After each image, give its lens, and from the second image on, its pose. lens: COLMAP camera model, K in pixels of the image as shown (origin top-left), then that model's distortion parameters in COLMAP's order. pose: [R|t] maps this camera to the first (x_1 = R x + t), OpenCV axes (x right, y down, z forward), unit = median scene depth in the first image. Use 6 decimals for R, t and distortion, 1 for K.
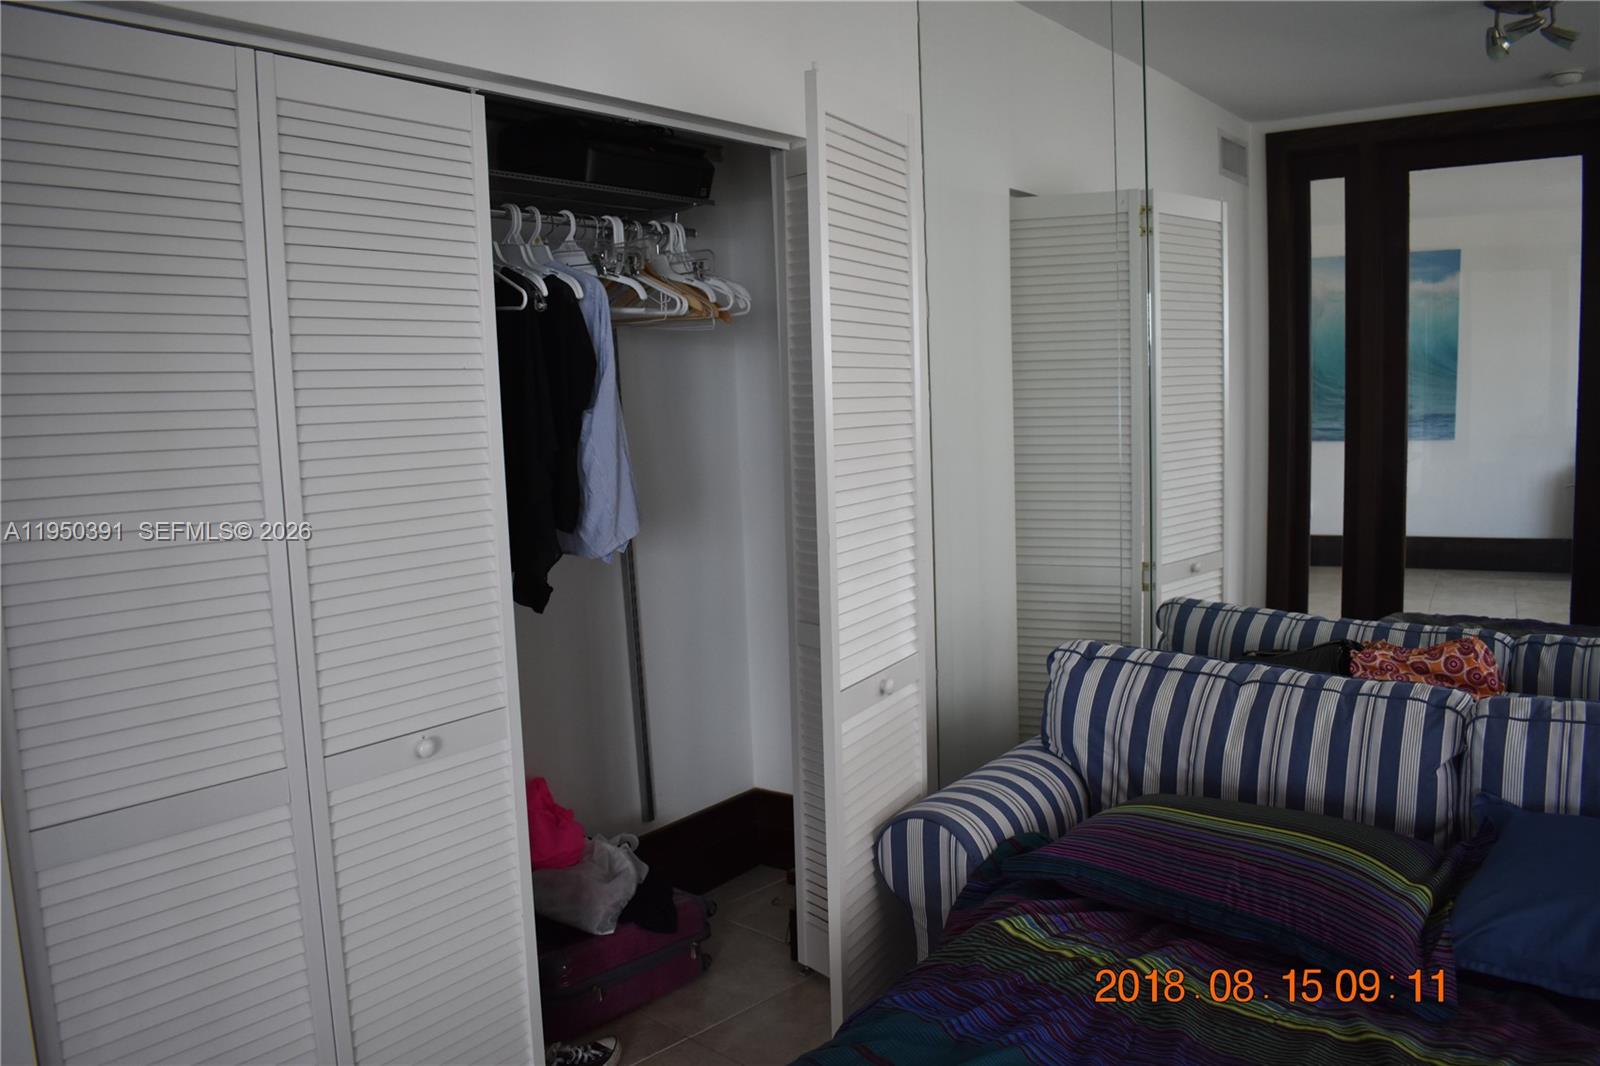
lens RADIAL K [[1270.2, 0, 802.5], [0, 1270.2, 535.9], [0, 0, 1]] dist [-0.083091, 0.019858]
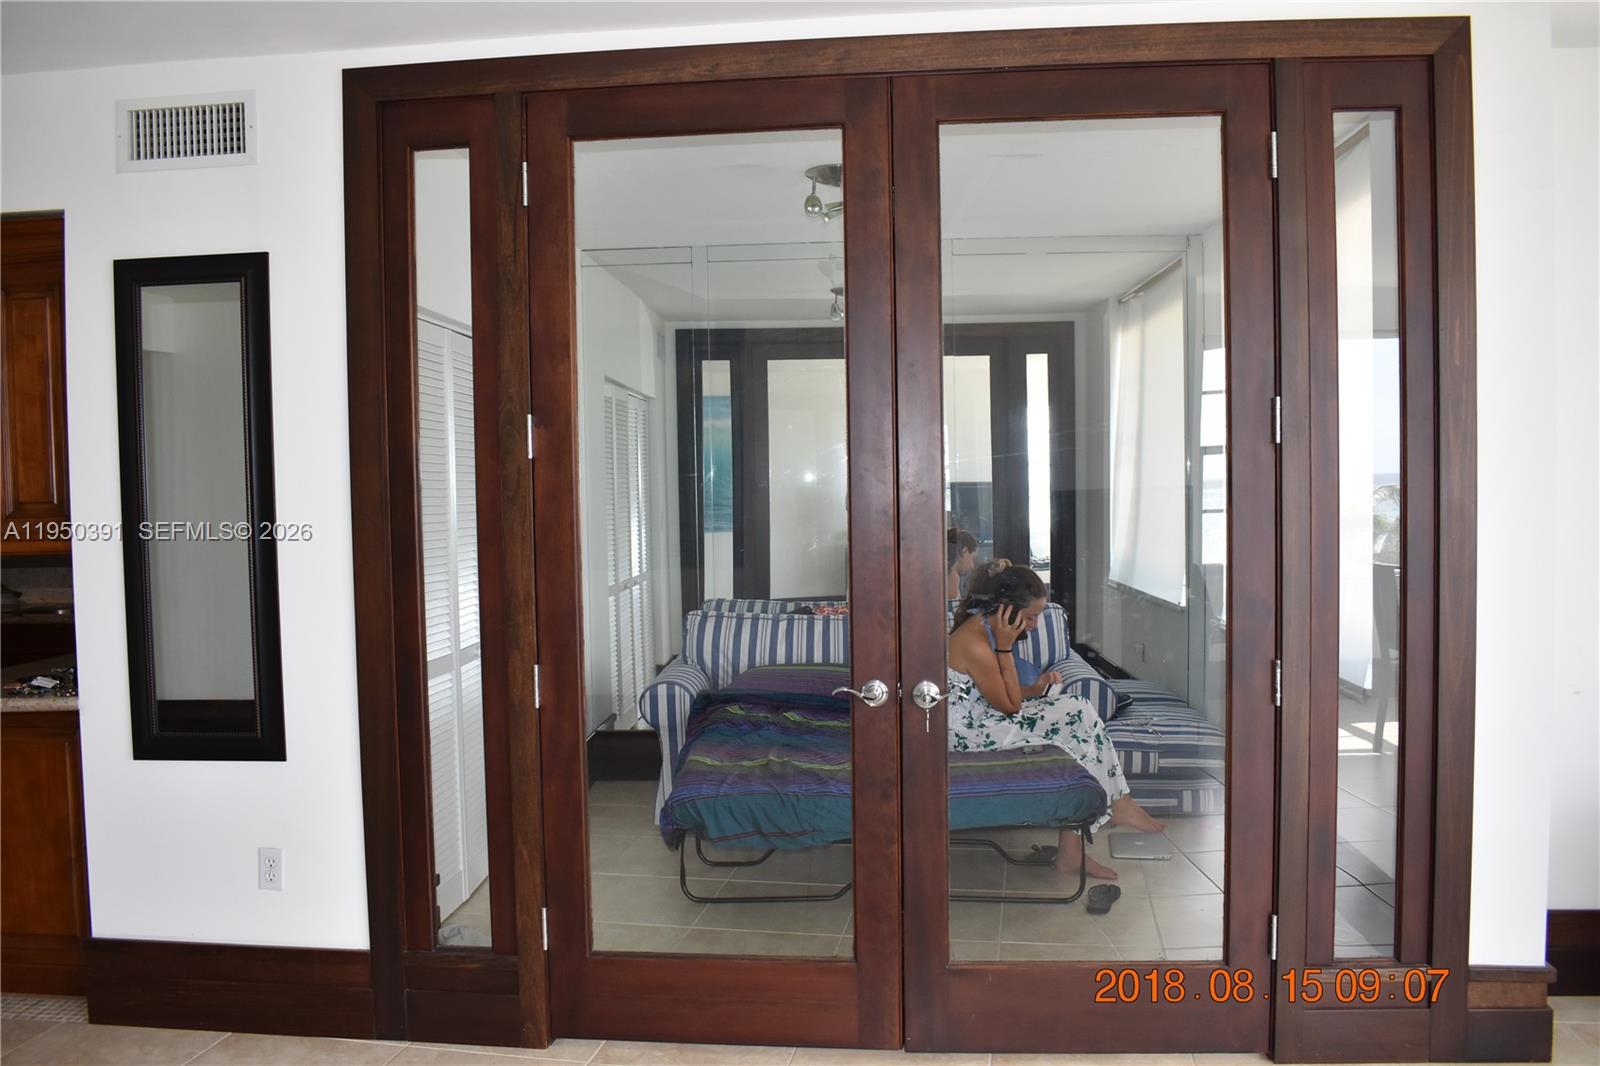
lens RADIAL K [[1270.2, 0, 796.8], [0, 1270.2, 535.5], [0, 0, 1]] dist [-0.083091, 0.019858]
pose [[0.844192, -0.011739, 0.535912, -0.521291], [0.060415, 0.995474, -0.073363, 0.088313], [-0.532625, 0.094309, 0.841080, -0.569496]]
